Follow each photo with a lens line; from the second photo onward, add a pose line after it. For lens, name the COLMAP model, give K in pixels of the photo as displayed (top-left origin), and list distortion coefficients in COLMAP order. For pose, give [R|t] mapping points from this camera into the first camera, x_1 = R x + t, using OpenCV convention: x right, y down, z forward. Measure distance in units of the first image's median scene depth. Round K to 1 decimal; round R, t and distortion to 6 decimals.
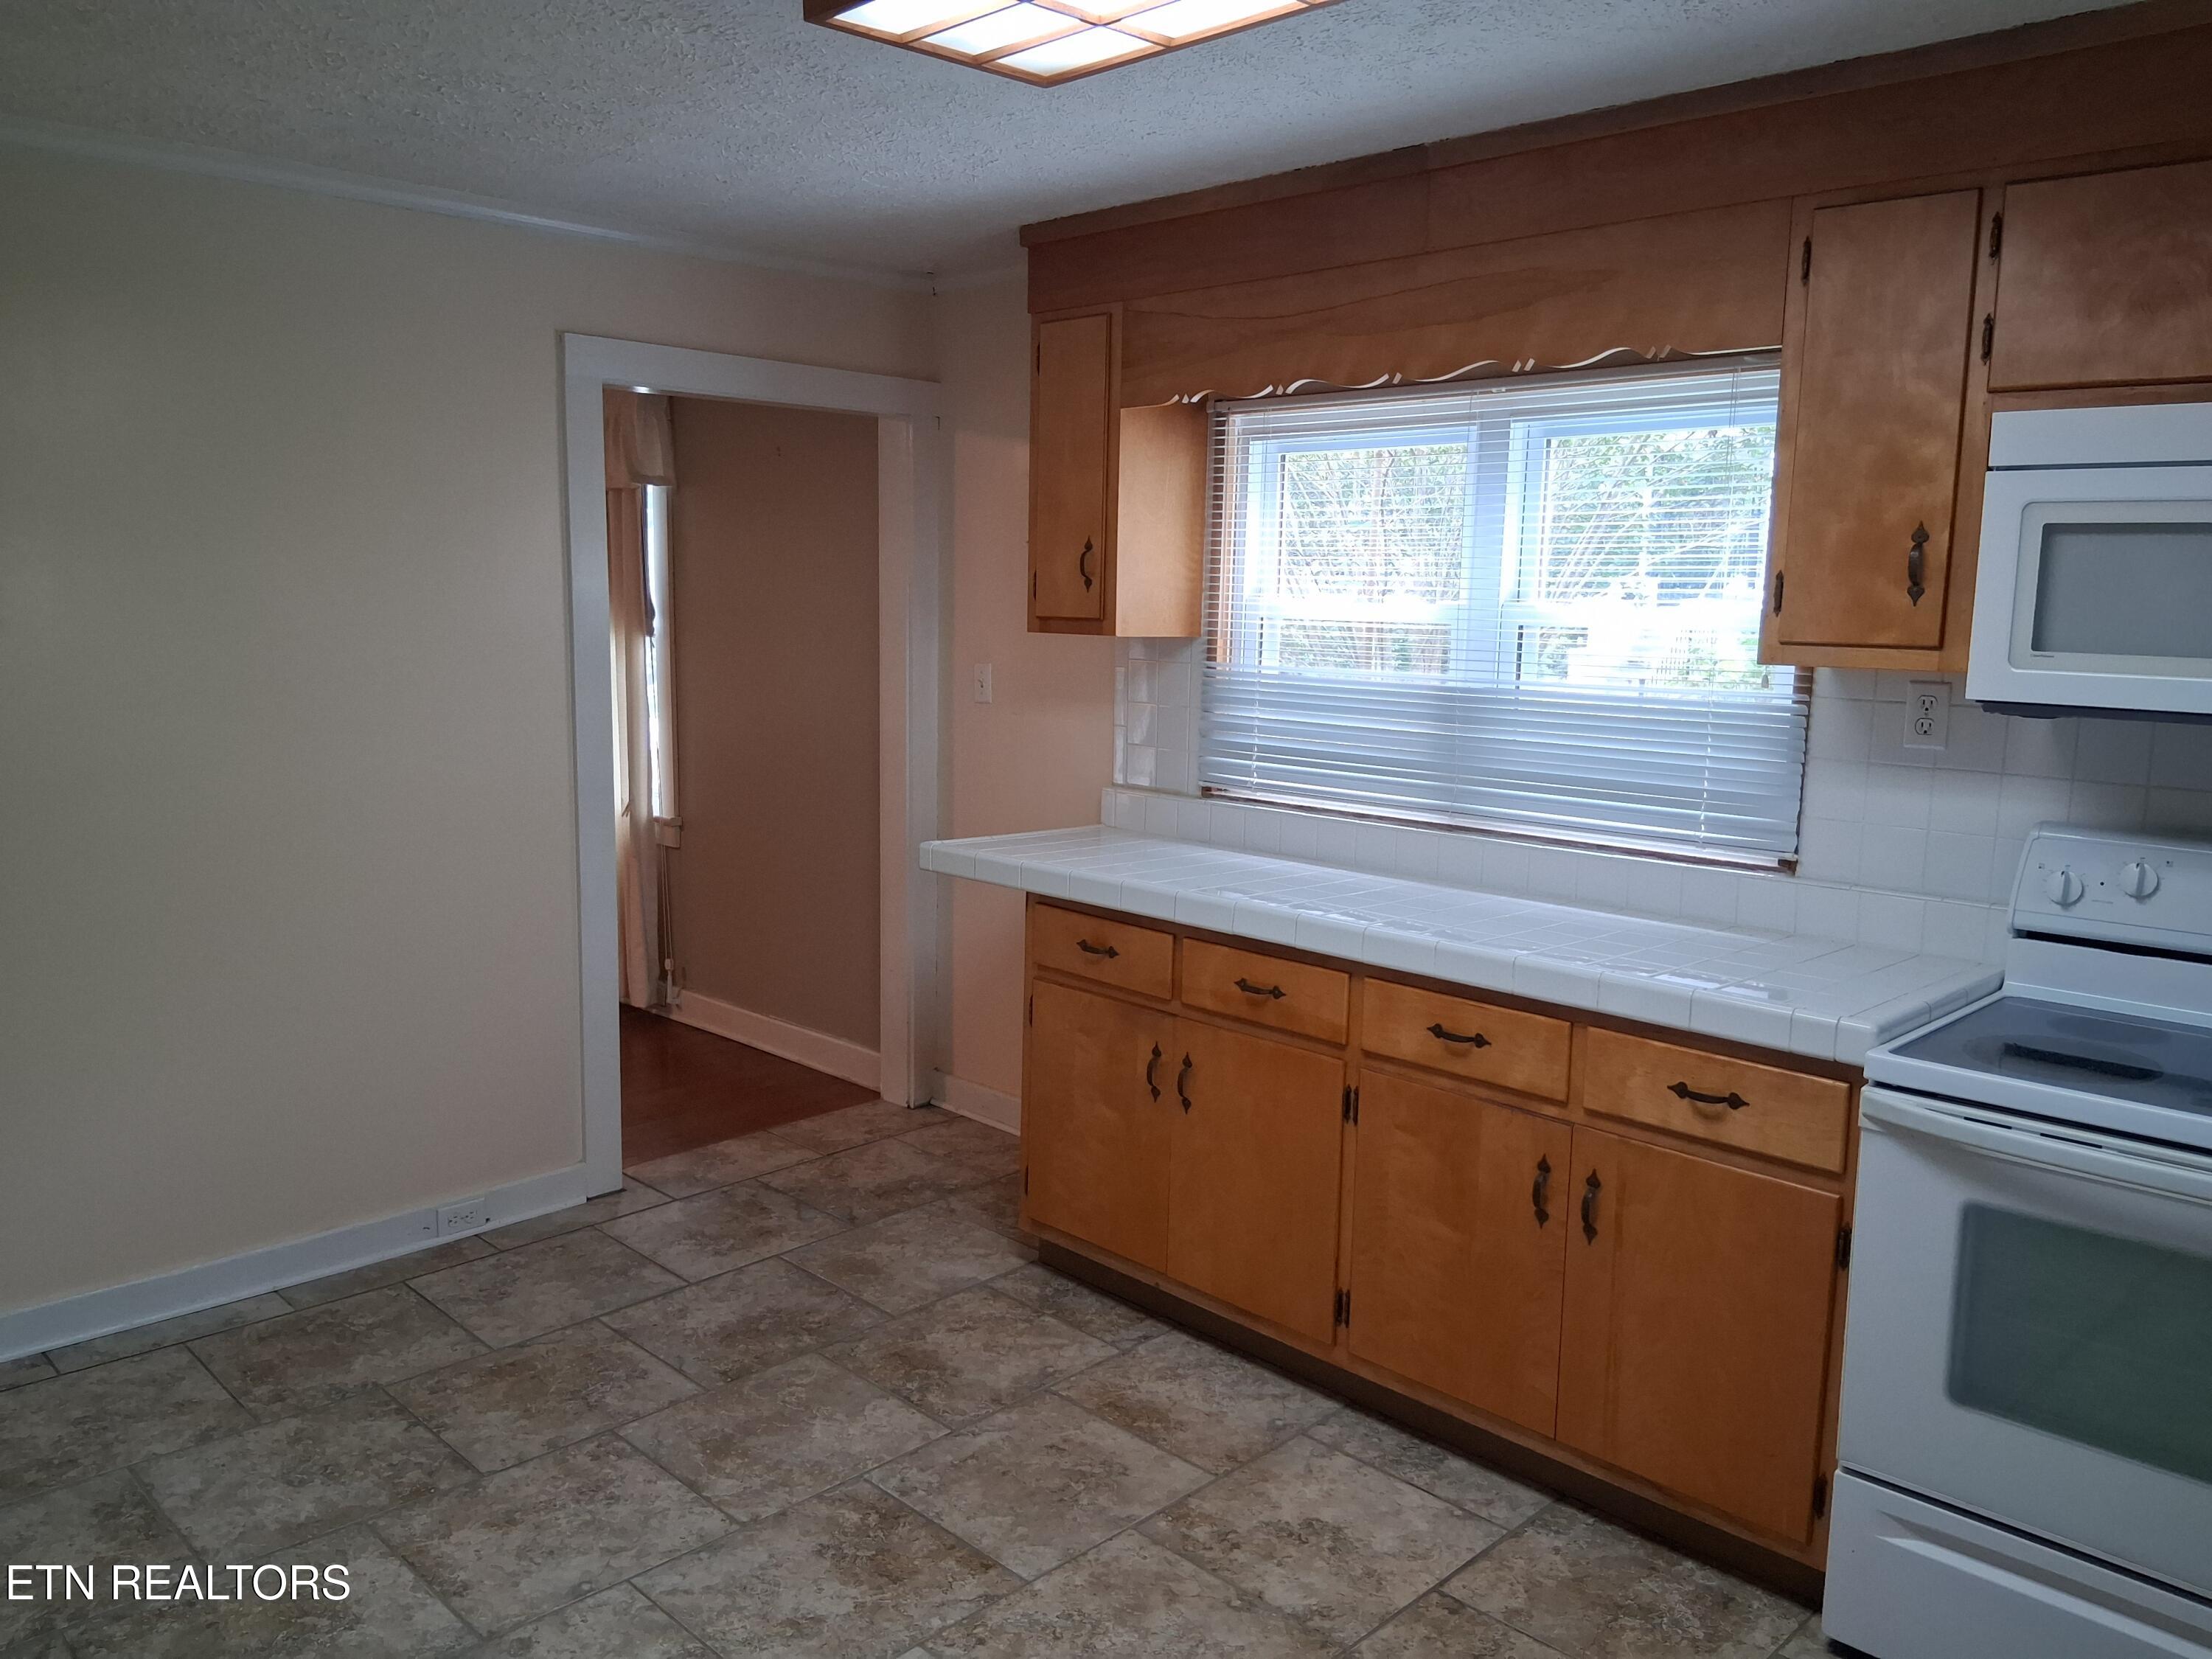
lens RADIAL K [[1680.1, 0, 1115.0], [0, 1680.1, 839.8], [0, 0, 1]] dist [0.160890, -0.266504]
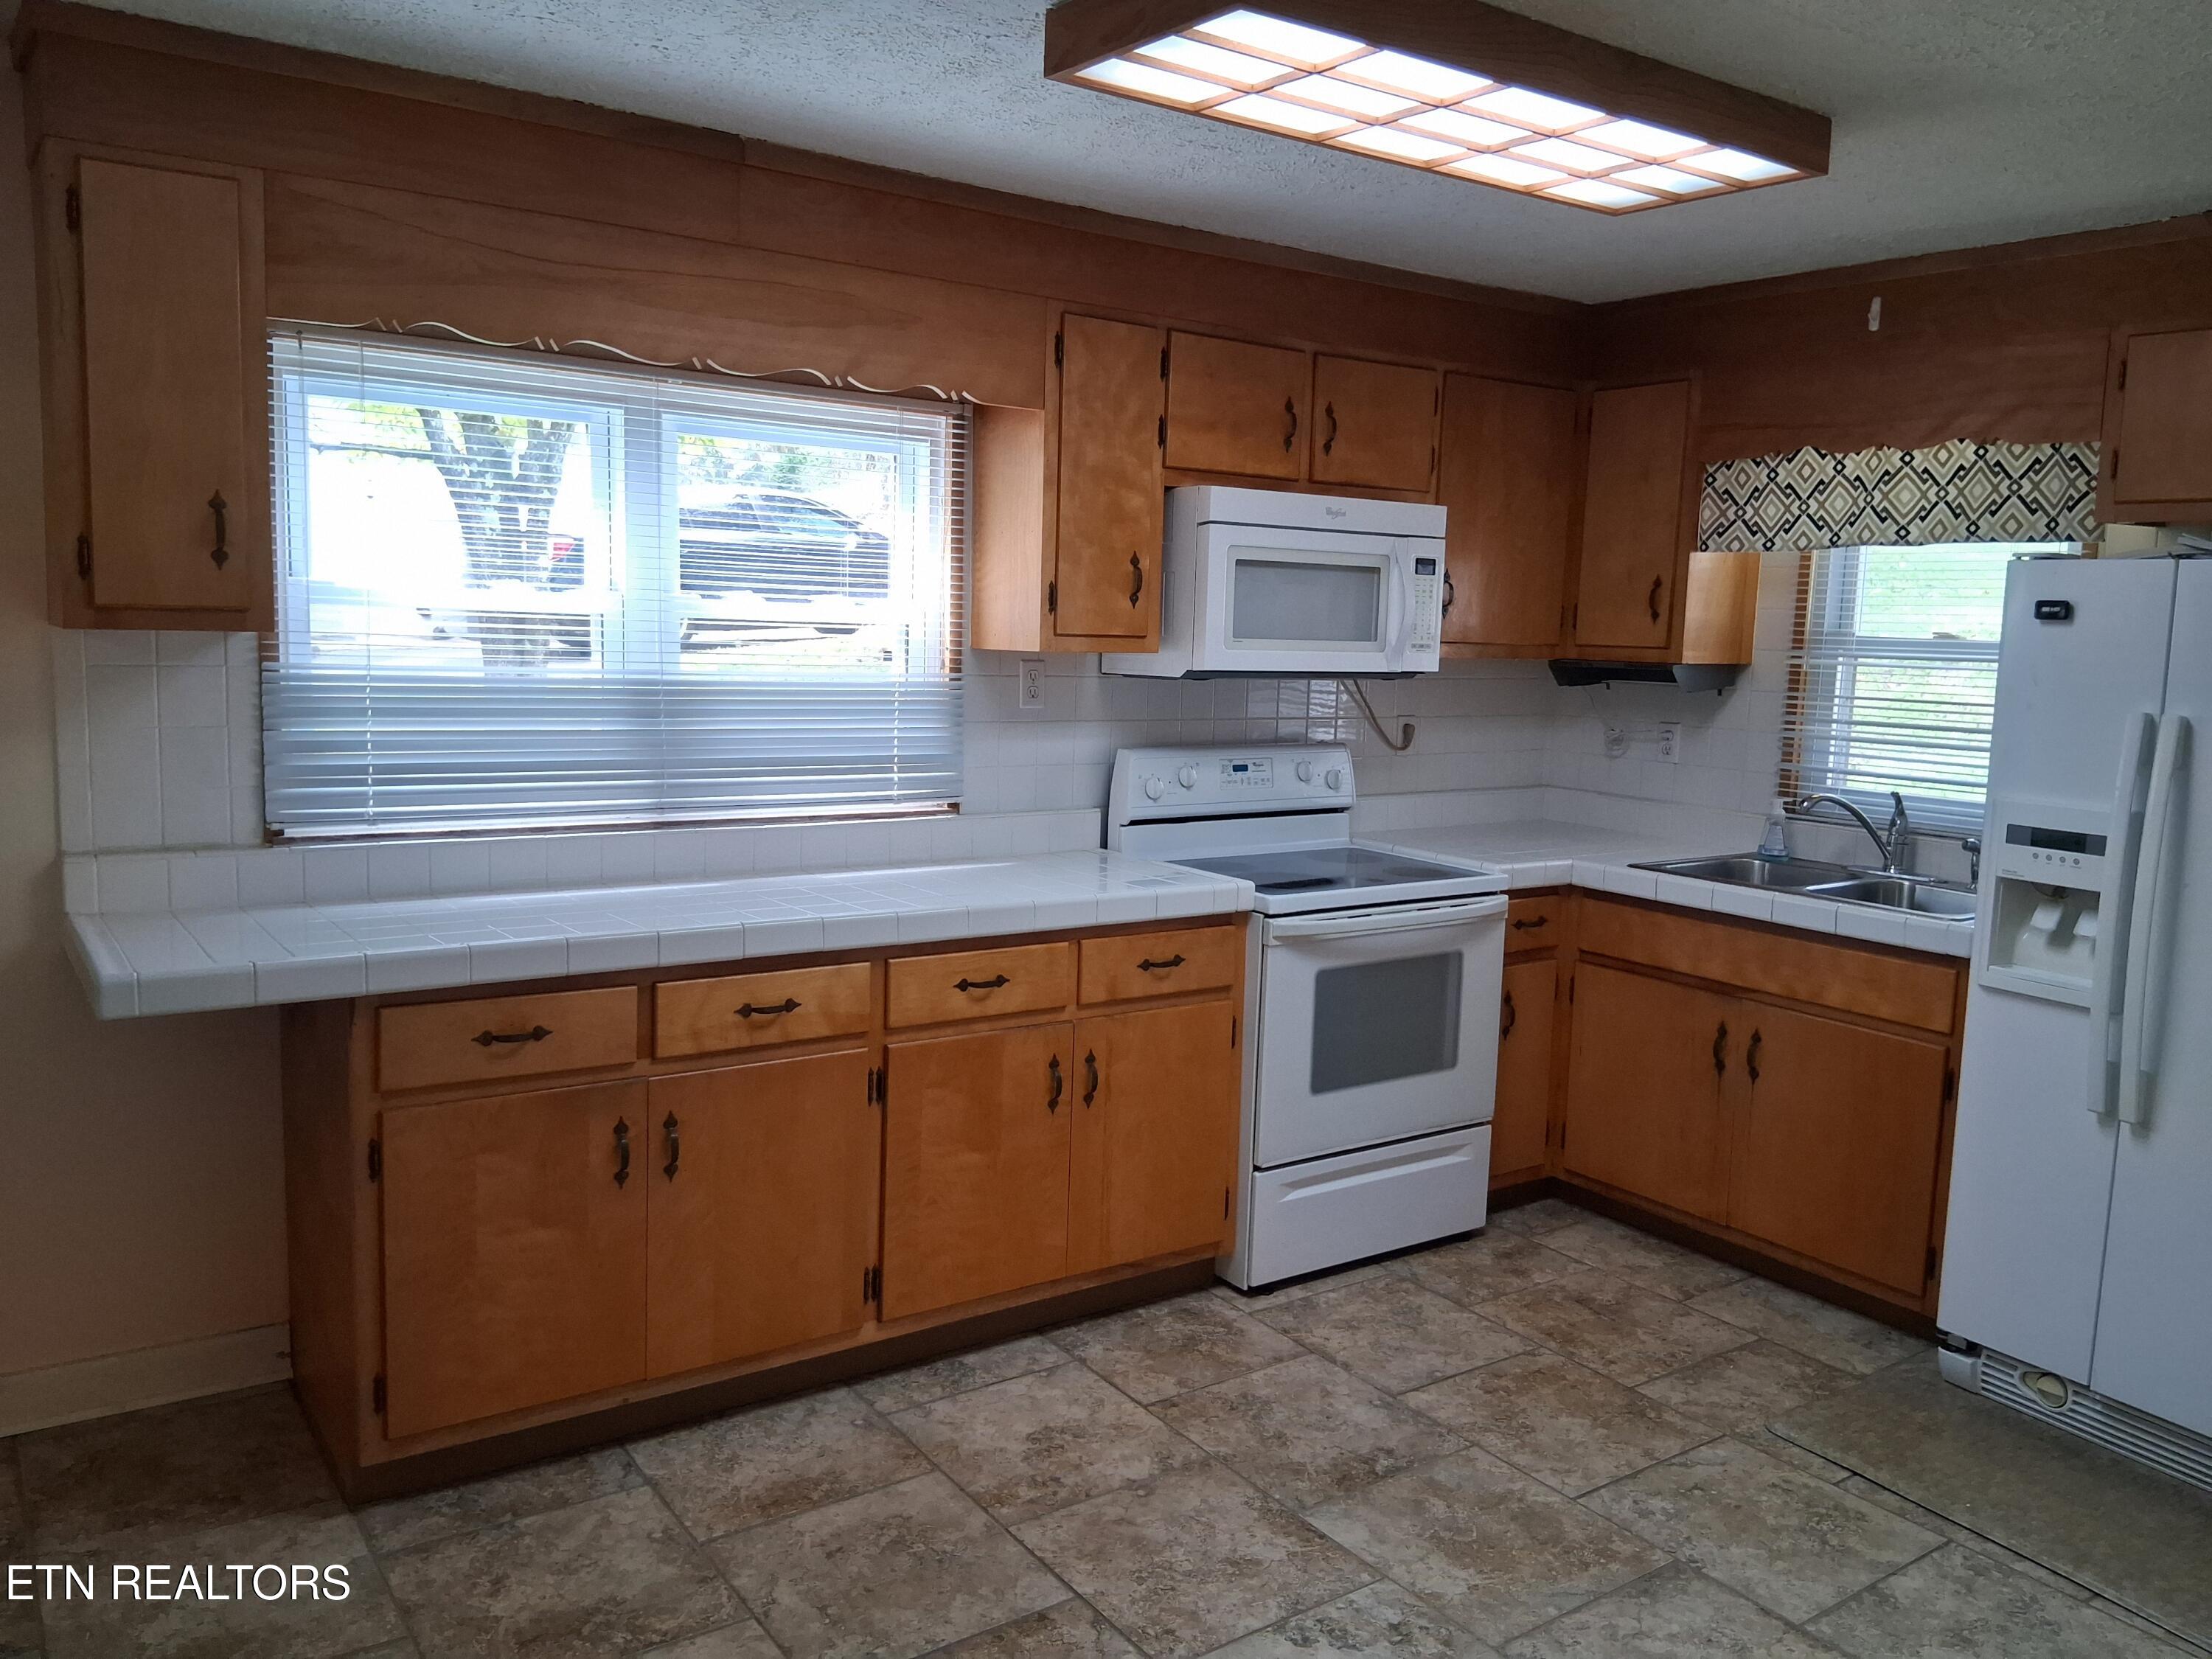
lens RADIAL K [[1680.1, 0, 1115.0], [0, 1680.1, 839.8], [0, 0, 1]] dist [0.160890, -0.266504]
pose [[0.169912, -0.141074, 0.975309, -0.802286], [0.117178, 0.985571, 0.122144, -0.098474], [-0.978468, 0.093531, 0.183991, 0.635837]]
